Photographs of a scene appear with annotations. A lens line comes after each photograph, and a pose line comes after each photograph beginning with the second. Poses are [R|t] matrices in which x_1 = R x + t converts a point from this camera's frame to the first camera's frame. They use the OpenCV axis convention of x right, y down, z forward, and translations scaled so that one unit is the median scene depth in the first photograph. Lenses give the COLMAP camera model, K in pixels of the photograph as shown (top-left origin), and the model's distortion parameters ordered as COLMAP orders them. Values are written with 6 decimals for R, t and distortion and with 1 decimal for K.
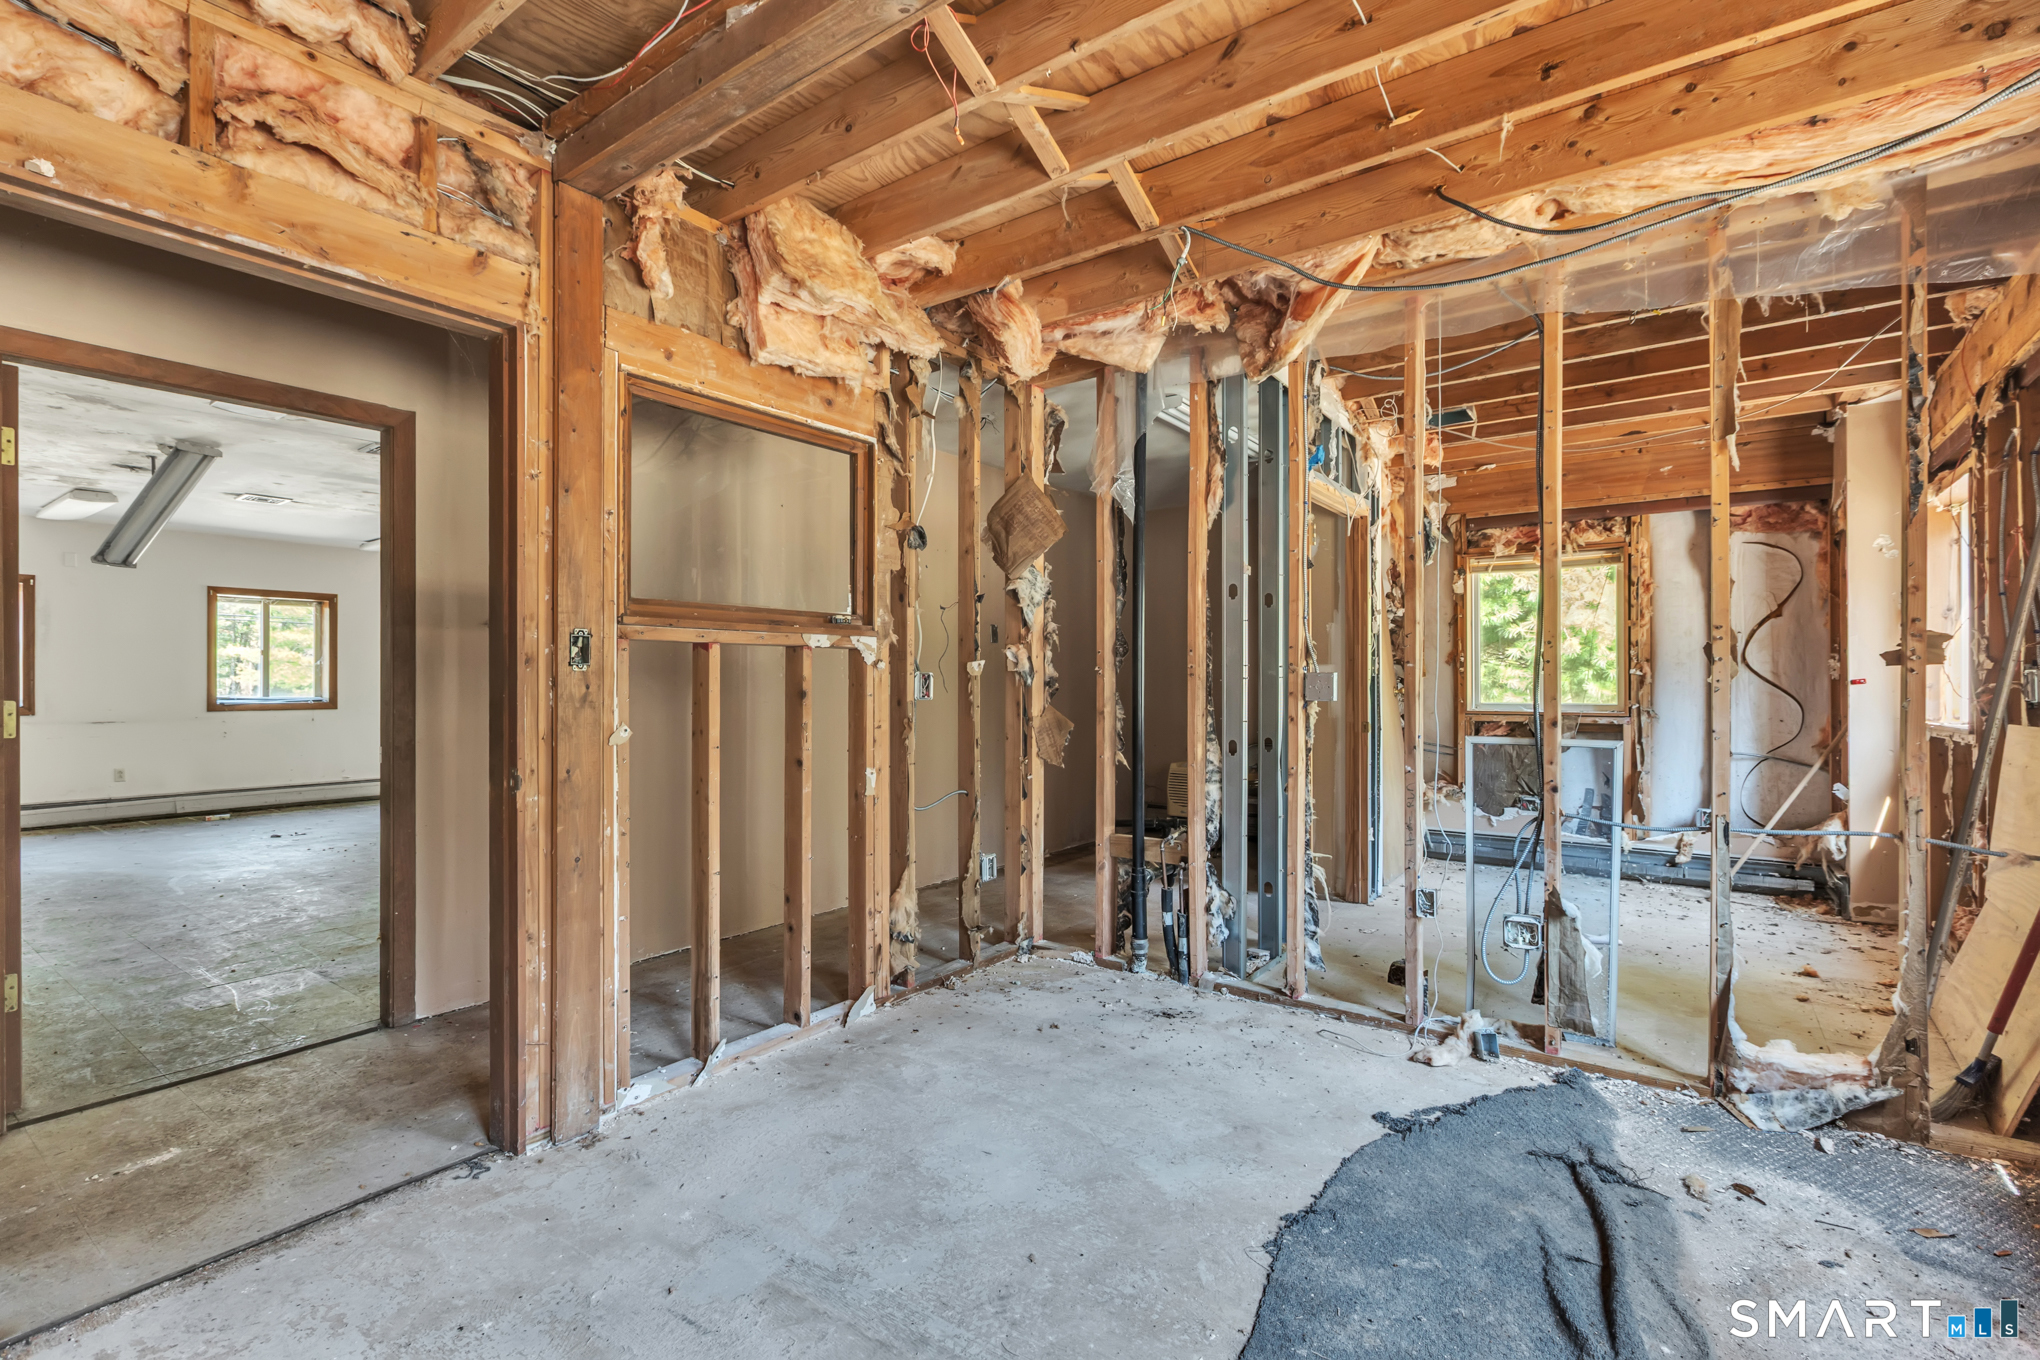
lens RADIAL K [[925.6, 0, 1020.0], [0, 925.6, 680.0], [0, 0, 1]] dist [-0.000941, -0.000534]
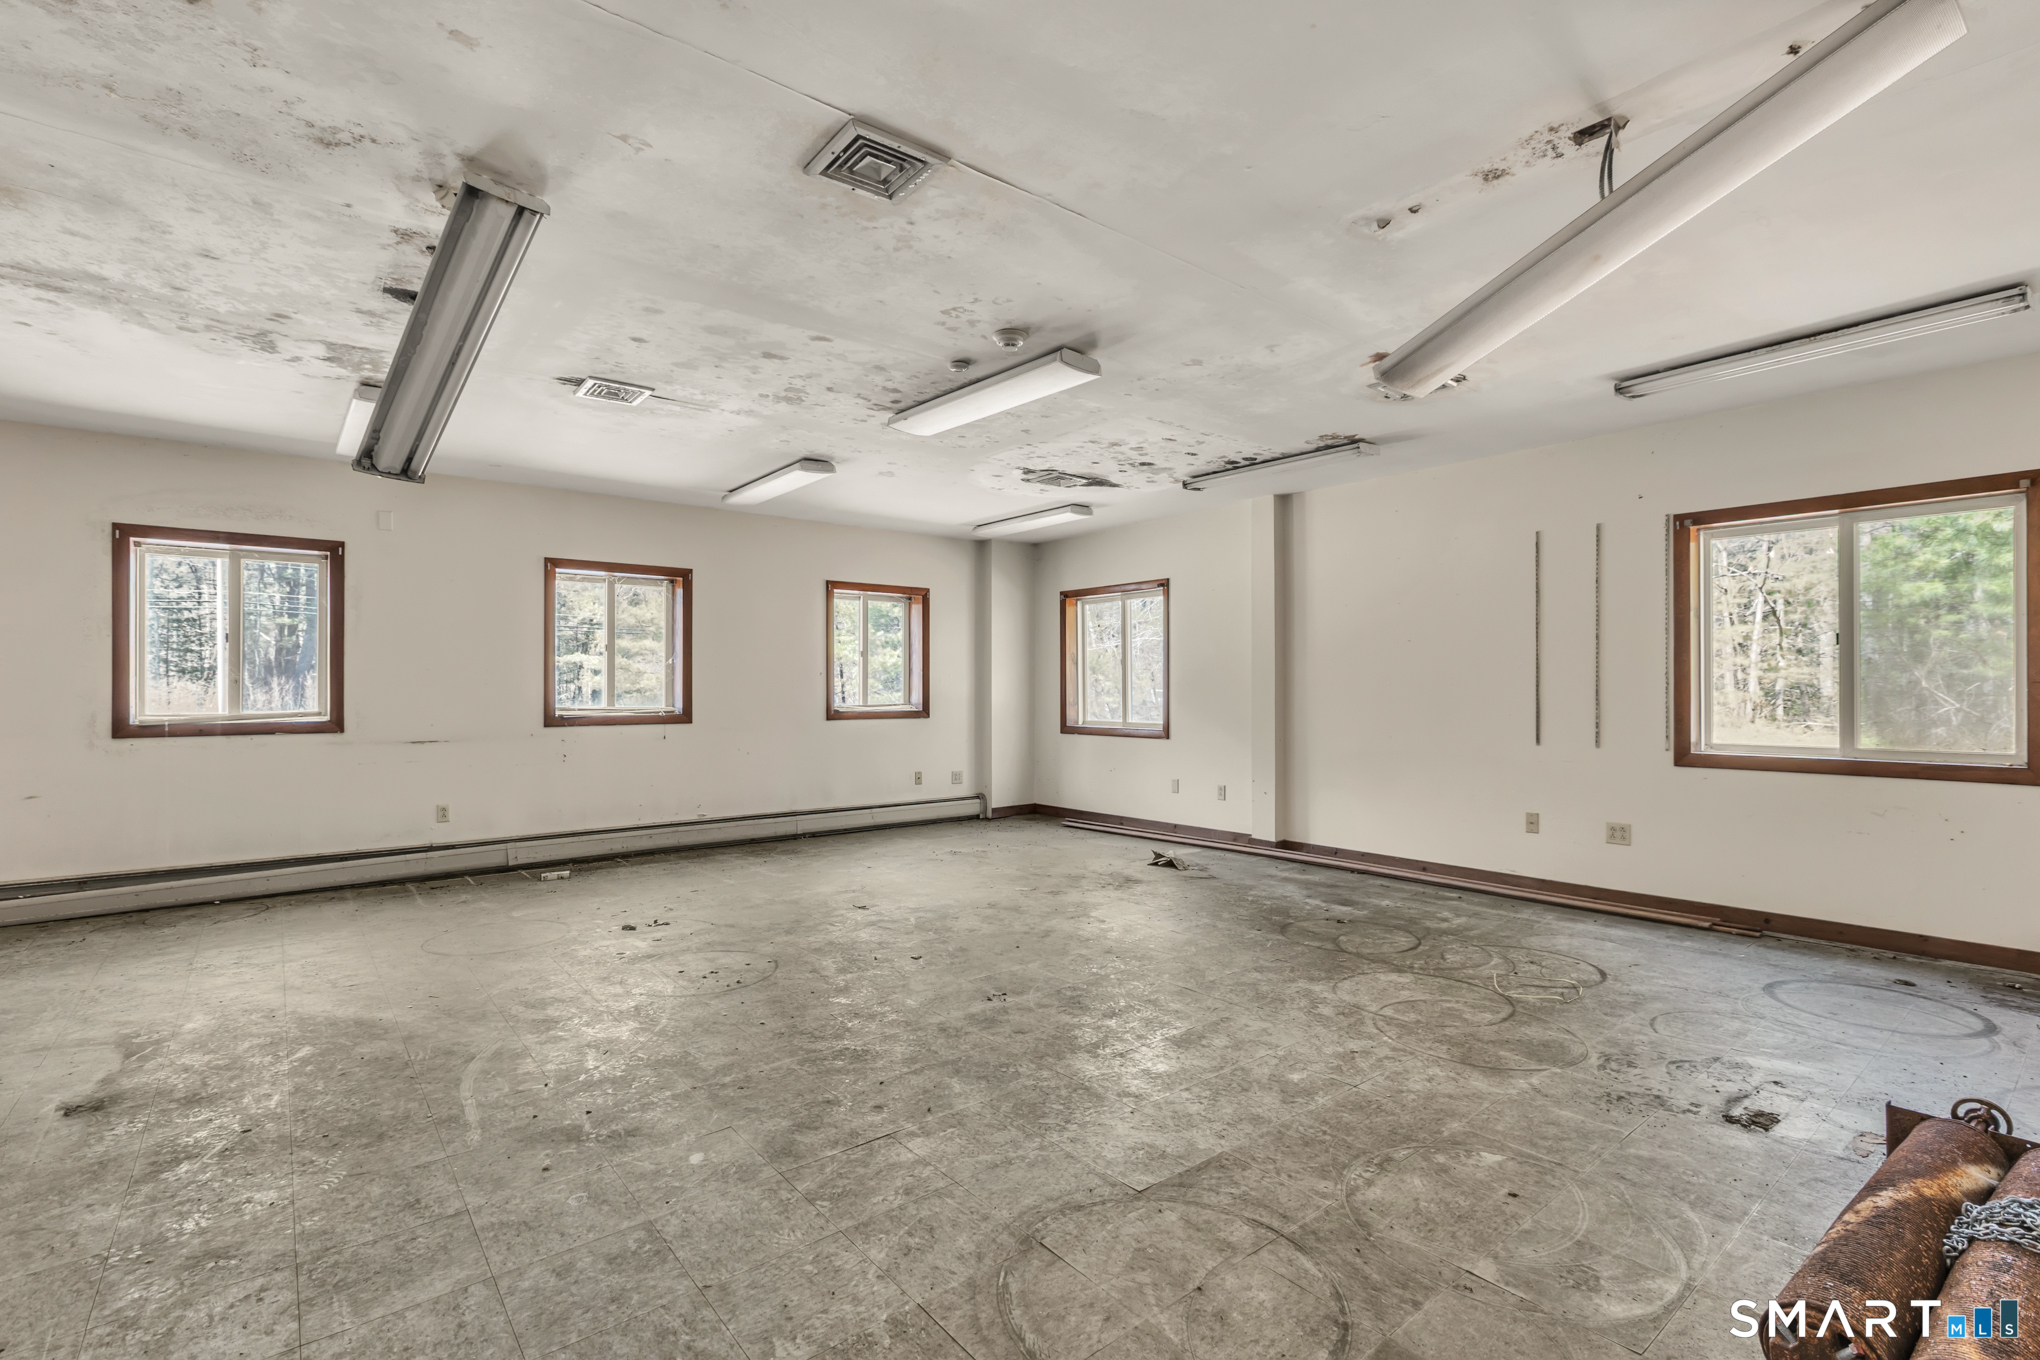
lens RADIAL K [[925.6, 0, 1020.0], [0, 925.6, 680.0], [0, 0, 1]] dist [-0.000941, -0.000534]
pose [[0.966795, -0.001183, -0.255549, -0.324521], [-0.000120, 0.999987, -0.005083, -0.000019], [0.255552, 0.004945, 0.966783, 0.384773]]
